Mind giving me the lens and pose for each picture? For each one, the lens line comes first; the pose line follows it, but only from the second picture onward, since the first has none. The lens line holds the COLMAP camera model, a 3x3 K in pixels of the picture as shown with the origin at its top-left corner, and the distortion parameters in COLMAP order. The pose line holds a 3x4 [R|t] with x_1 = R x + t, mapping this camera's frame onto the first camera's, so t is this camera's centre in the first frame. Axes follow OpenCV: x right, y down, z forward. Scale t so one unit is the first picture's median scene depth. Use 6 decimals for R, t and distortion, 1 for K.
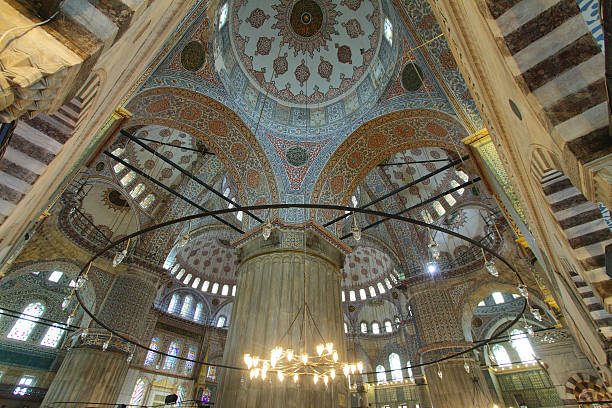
lens RADIAL K [[277.4, 0, 306.0], [0, 277.4, 204.0], [0, 0, 1]] dist [-0.021254, 0.000232]
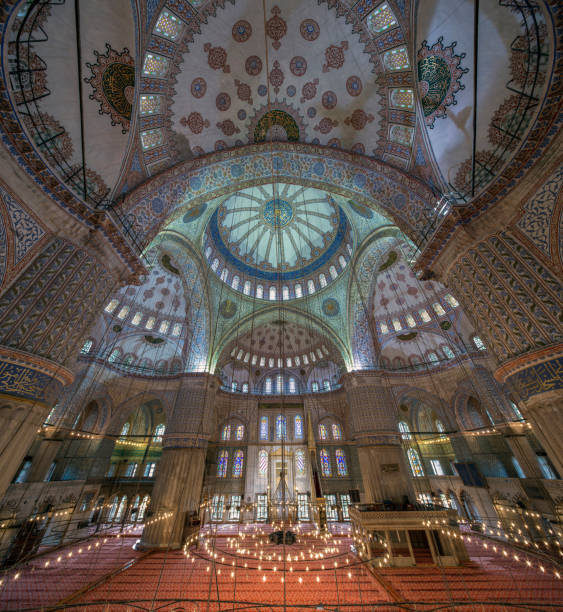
lens RADIAL K [[222.3, 0, 278.3], [0, 222.3, 305.9], [0, 0, 1]] dist [0.001057, -0.000004]
pose [[0.631572, -0.468023, -0.618119, 0.306901], [0.528582, 0.843167, -0.098337, 0.181995], [0.567202, -0.264620, 0.779909, 0.350828]]
